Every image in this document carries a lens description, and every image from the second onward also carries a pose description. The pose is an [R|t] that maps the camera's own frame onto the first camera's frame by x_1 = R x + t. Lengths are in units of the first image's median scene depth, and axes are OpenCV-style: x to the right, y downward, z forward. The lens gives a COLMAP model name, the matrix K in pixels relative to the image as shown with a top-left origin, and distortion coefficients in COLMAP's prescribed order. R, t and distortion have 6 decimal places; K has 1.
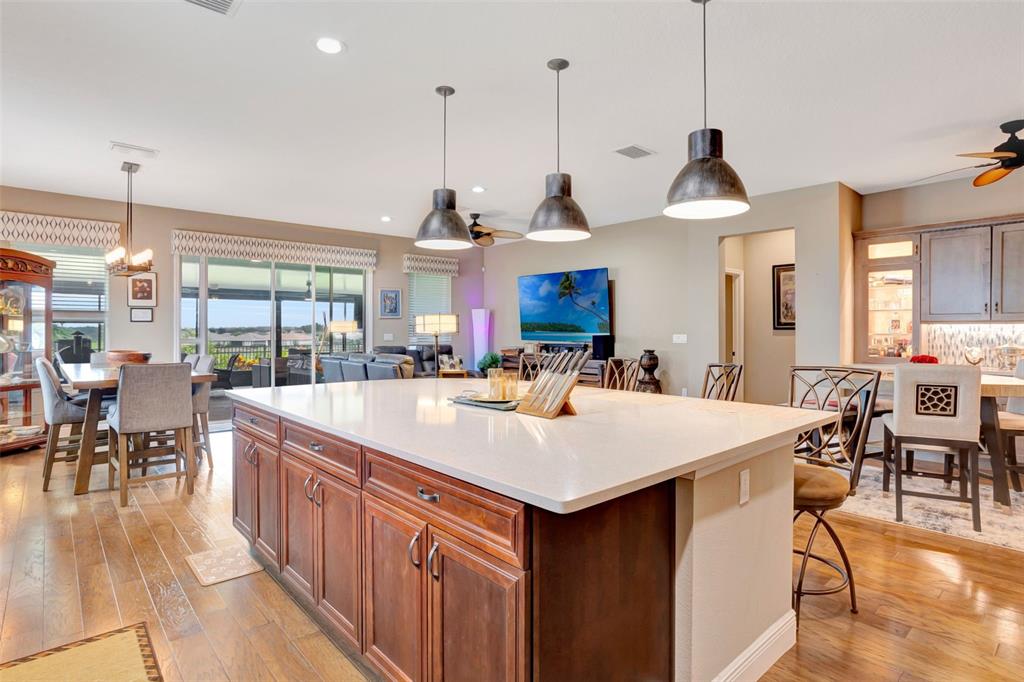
lens RADIAL K [[530.6, 0, 513.1], [0, 530.6, 331.5], [0, 0, 1]] dist [-0.038163, 0.008719]
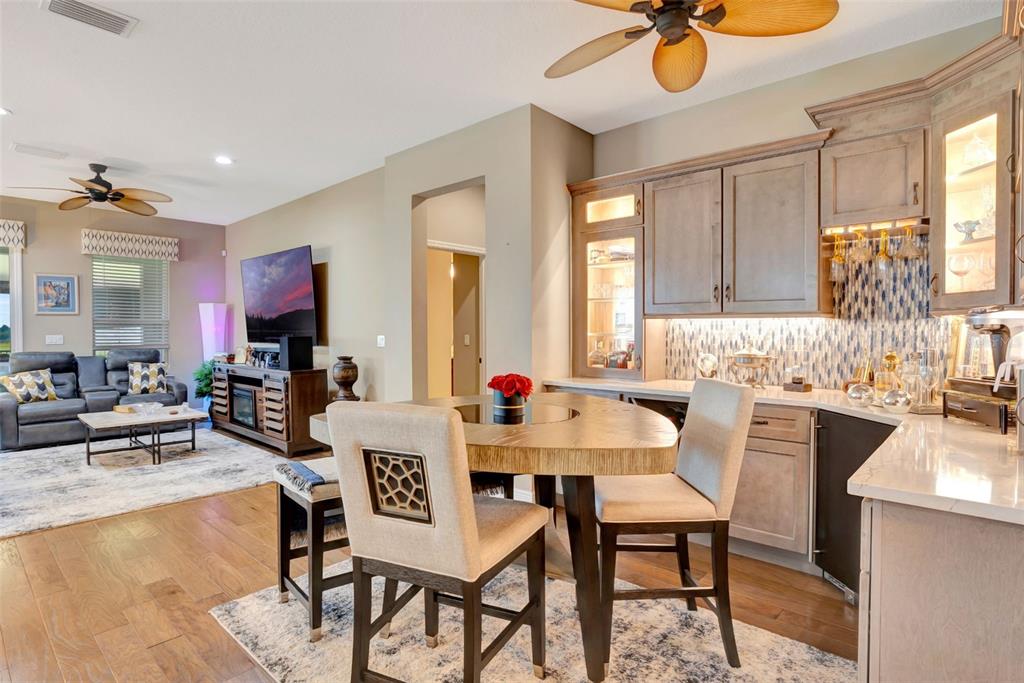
lens RADIAL K [[530.6, 0, 505.2], [0, 530.6, 347.1], [0, 0, 1]] dist [-0.038163, 0.008719]
pose [[0.993417, -0.005447, 0.114426, 0.500015], [0.002130, 0.999574, 0.029095, 0.001855], [-0.114536, -0.028660, 0.993006, 0.322004]]
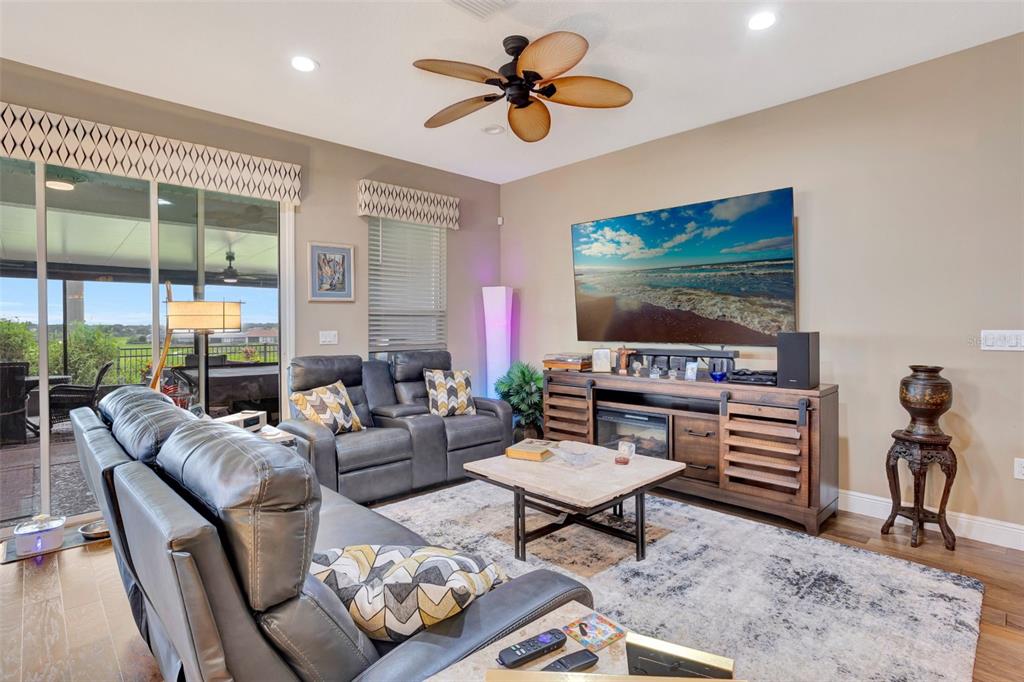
lens RADIAL K [[530.6, 0, 517.4], [0, 530.6, 333.3], [0, 0, 1]] dist [-0.038163, 0.008719]
pose [[0.999099, -0.005938, 0.042018, -0.115485], [0.005343, 0.999884, 0.014259, 0.000151], [-0.042098, -0.014021, 0.999015, 0.760323]]
